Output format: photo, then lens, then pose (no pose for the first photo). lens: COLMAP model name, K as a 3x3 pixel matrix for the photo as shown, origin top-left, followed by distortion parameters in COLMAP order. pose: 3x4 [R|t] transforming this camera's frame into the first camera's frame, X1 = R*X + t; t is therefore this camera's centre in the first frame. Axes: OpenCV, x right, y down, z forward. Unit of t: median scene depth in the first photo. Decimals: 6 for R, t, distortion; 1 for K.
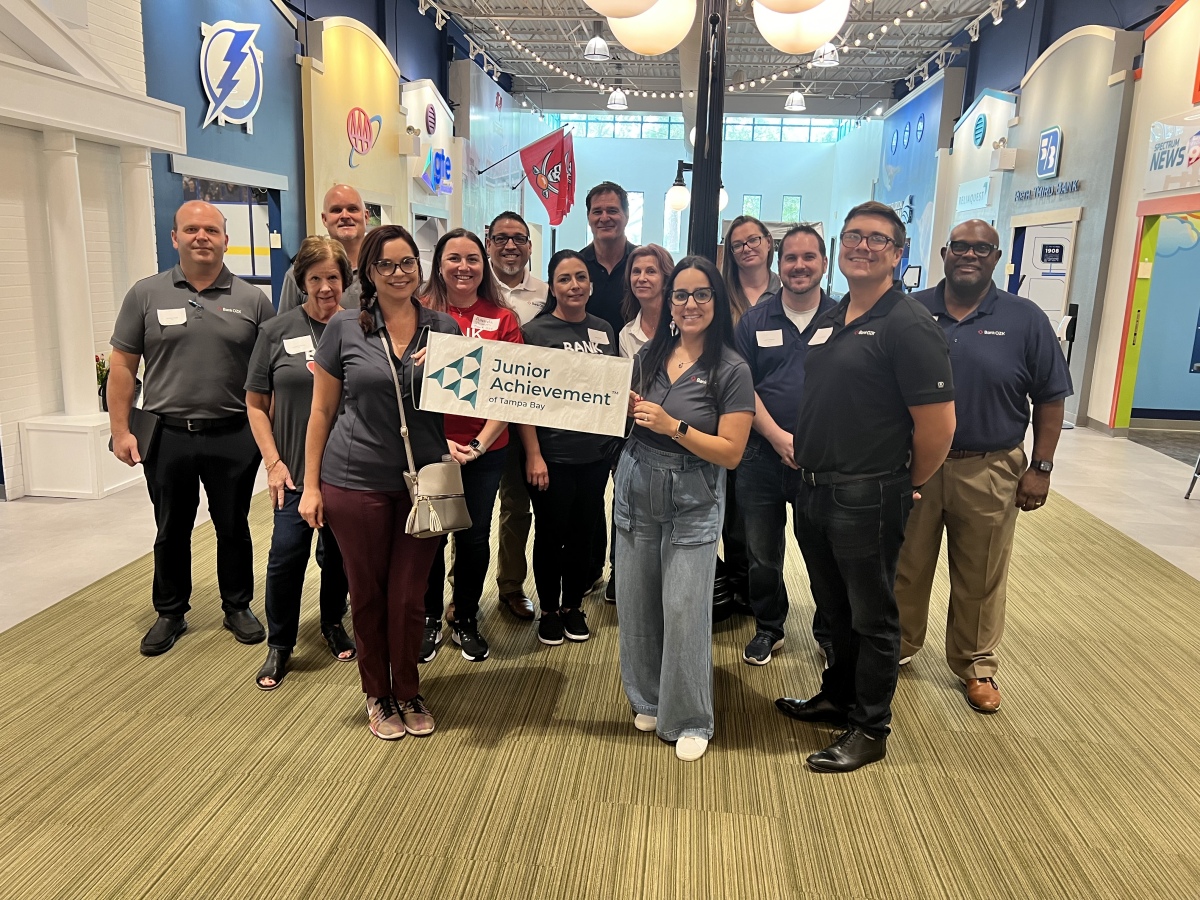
lens RADIAL K [[914.3, 0, 604.5], [0, 914.3, 445.4], [0, 0, 1]] dist [-0.008964, 0.000266]
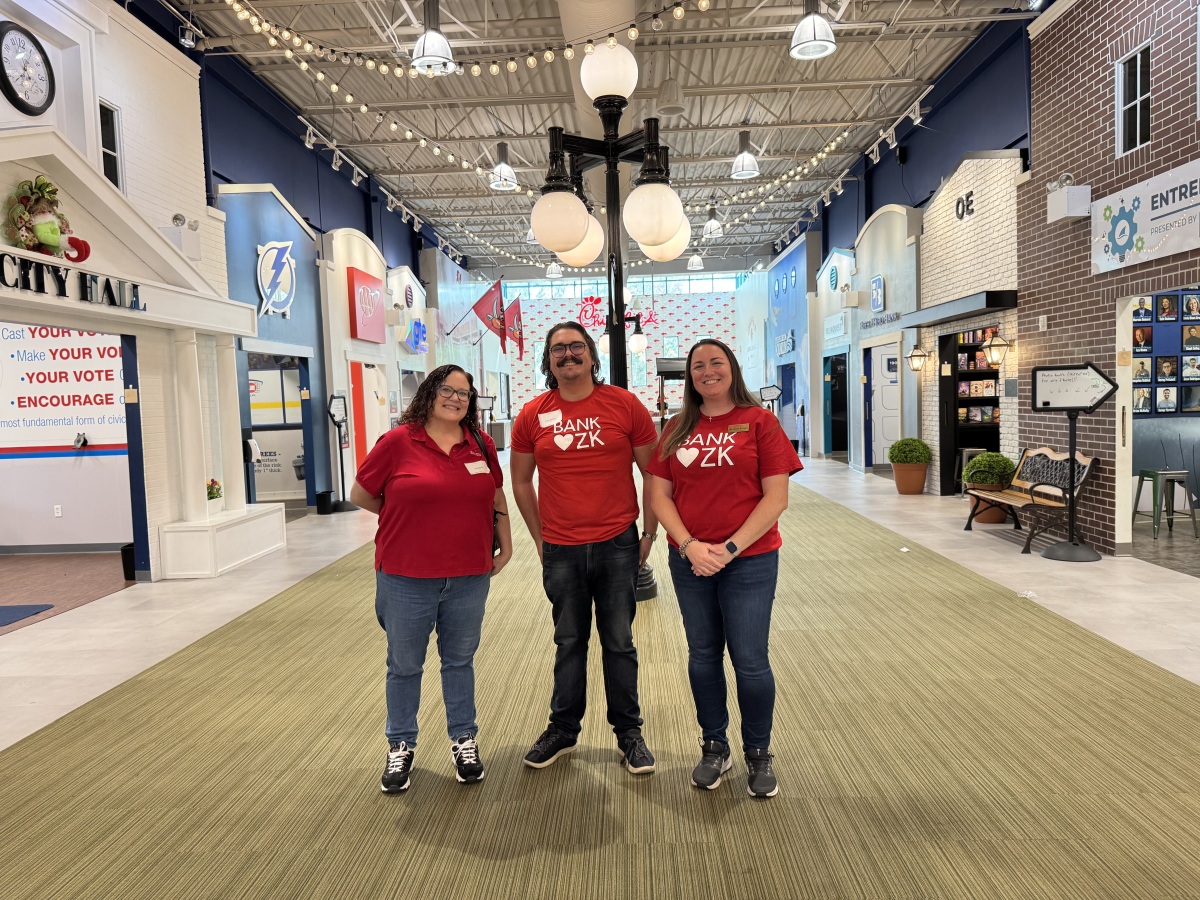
lens RADIAL K [[836.7, 0, 597.8], [0, 836.7, 451.8], [0, 0, 1]] dist [-0.002156, -0.000872]
pose [[0.995966, -0.071939, 0.053628, -0.007512], [0.078599, 0.987764, -0.134700, 0.039928], [-0.043281, 0.138372, 0.989434, -0.155073]]
